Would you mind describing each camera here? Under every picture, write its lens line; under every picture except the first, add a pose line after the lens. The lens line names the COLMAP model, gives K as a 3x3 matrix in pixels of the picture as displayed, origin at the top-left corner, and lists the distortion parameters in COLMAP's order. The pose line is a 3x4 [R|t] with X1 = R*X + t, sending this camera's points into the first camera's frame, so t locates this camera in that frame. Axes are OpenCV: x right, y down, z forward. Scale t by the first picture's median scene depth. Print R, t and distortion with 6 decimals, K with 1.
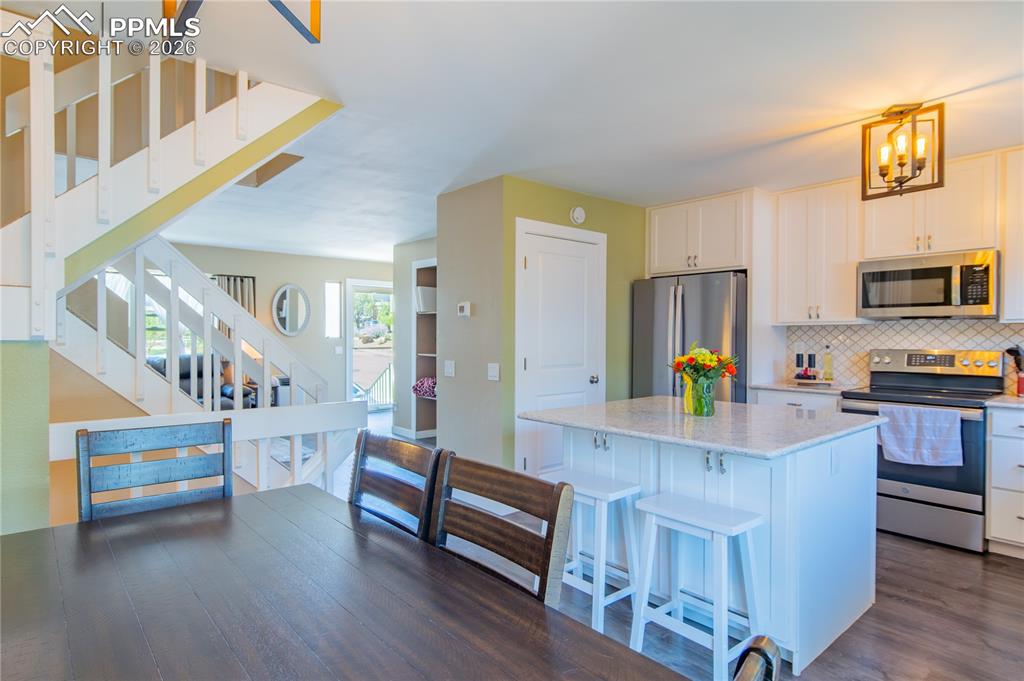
lens RADIAL K [[569.9, 0, 499.7], [0, 569.9, 341.2], [0, 0, 1]] dist [-0.005264, 0.005122]
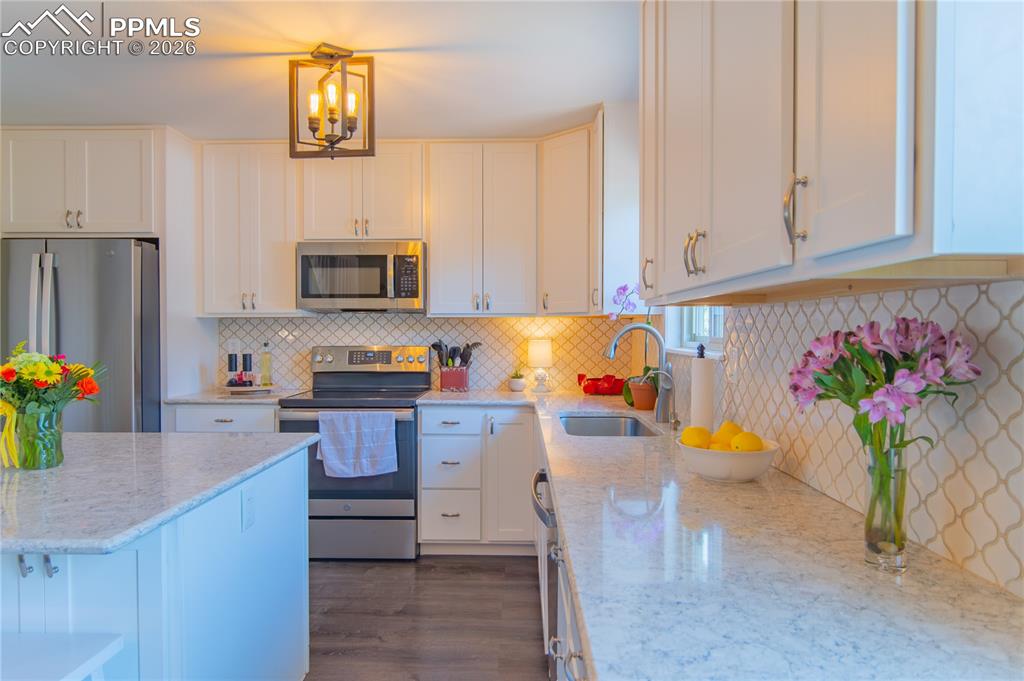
lens RADIAL K [[642.7, 0, 519.0], [0, 642.7, 342.4], [0, 0, 1]] dist [0.001965, -0.010345]
pose [[0.652625, -0.015184, 0.757529, 0.147536], [0.009322, 0.999884, 0.012010, -0.000887], [-0.757624, -0.000777, 0.652691, 0.162214]]
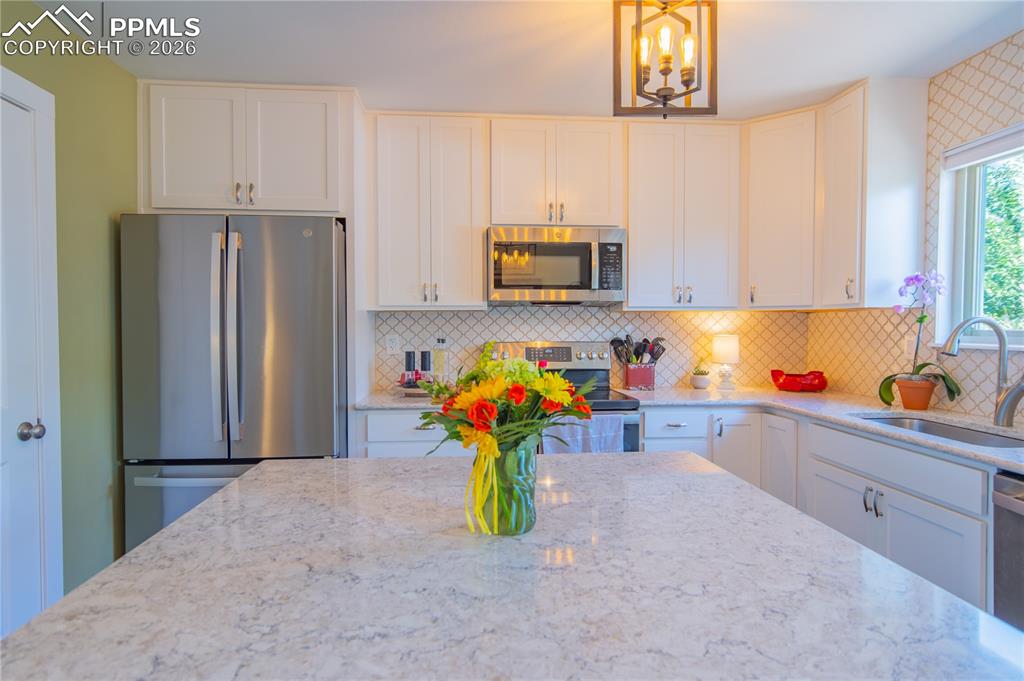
lens RADIAL K [[569.9, 0, 514.0], [0, 569.9, 340.6], [0, 0, 1]] dist [-0.005264, 0.005122]
pose [[0.569122, -0.023685, 0.821912, 0.032989], [0.011130, 0.999715, 0.021102, -0.005702], [-0.822178, -0.002862, 0.569223, 0.630320]]
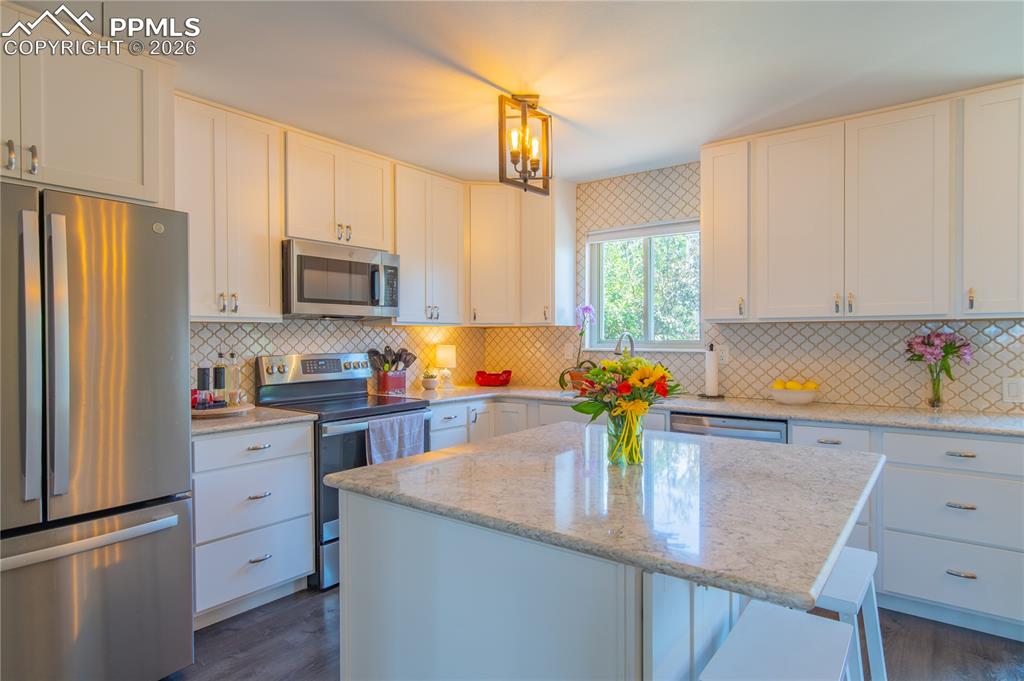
lens RADIAL K [[569.9, 0, 509.6], [0, 569.9, 338.7], [0, 0, 1]] dist [-0.005264, 0.005122]
pose [[-0.220225, -0.002815, 0.975445, -0.186033], [0.015317, 0.999863, 0.006343, -0.010647], [-0.975329, 0.016338, -0.220151, 1.027062]]
